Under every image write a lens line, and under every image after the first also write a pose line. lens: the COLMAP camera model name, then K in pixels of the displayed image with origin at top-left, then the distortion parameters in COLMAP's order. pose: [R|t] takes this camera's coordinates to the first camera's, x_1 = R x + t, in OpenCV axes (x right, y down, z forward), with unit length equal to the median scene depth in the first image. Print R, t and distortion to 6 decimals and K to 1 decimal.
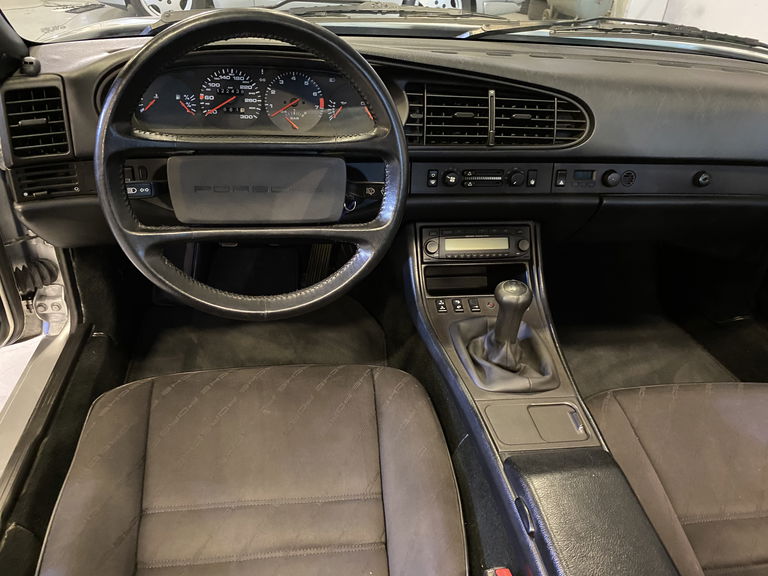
lens RADIAL K [[592.5, 0, 378.2], [0, 592.5, 283.7], [0, 0, 1]] dist [0.022824, -0.013701]
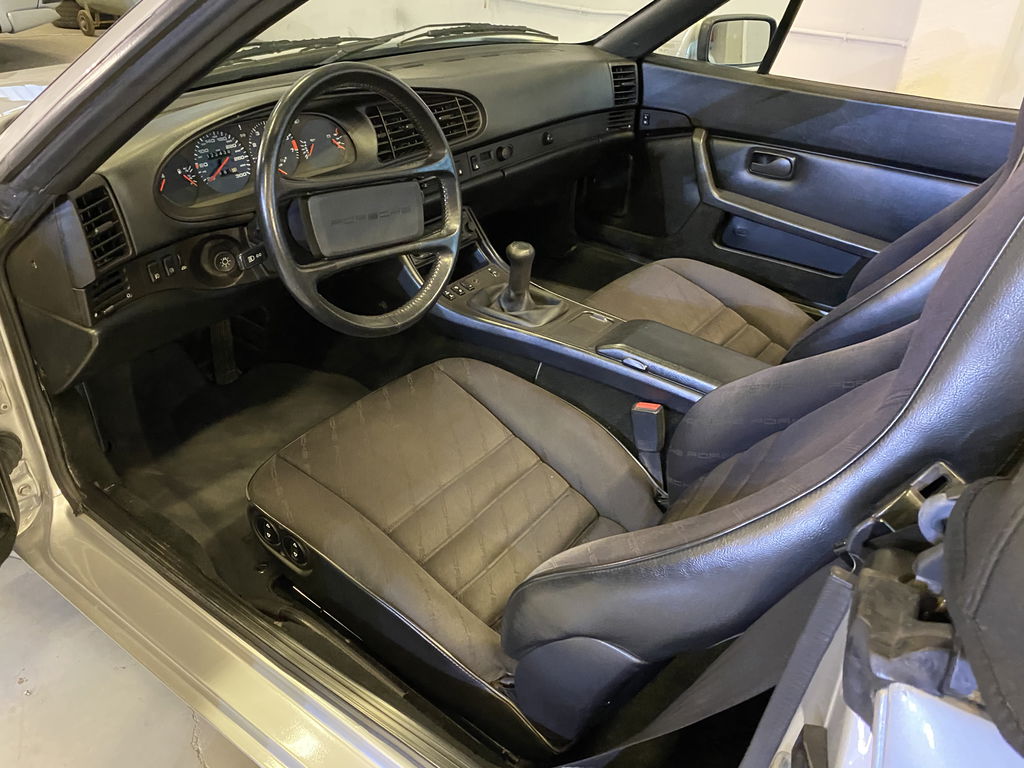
lens RADIAL K [[790.0, 0, 515.7], [0, 790.0, 380.6], [0, 0, 1]] dist [0.022824, -0.013701]
pose [[0.691791, -0.405822, 0.597272, -0.818293], [0.389661, 0.906170, 0.164381, -0.011864], [-0.607939, 0.119016, 0.785013, -0.261159]]
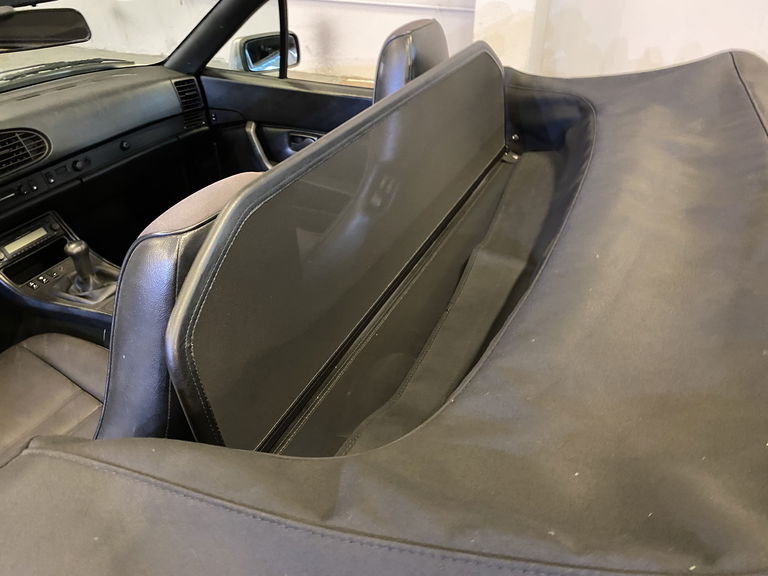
lens RADIAL K [[592.5, 0, 383.1], [0, 592.5, 283.2], [0, 0, 1]] dist [0.022824, -0.013701]
pose [[0.538964, -0.522589, 0.660620, -0.427266], [0.492062, 0.831879, 0.256618, 0.085845], [-0.683661, 0.186758, 0.705499, -0.694178]]
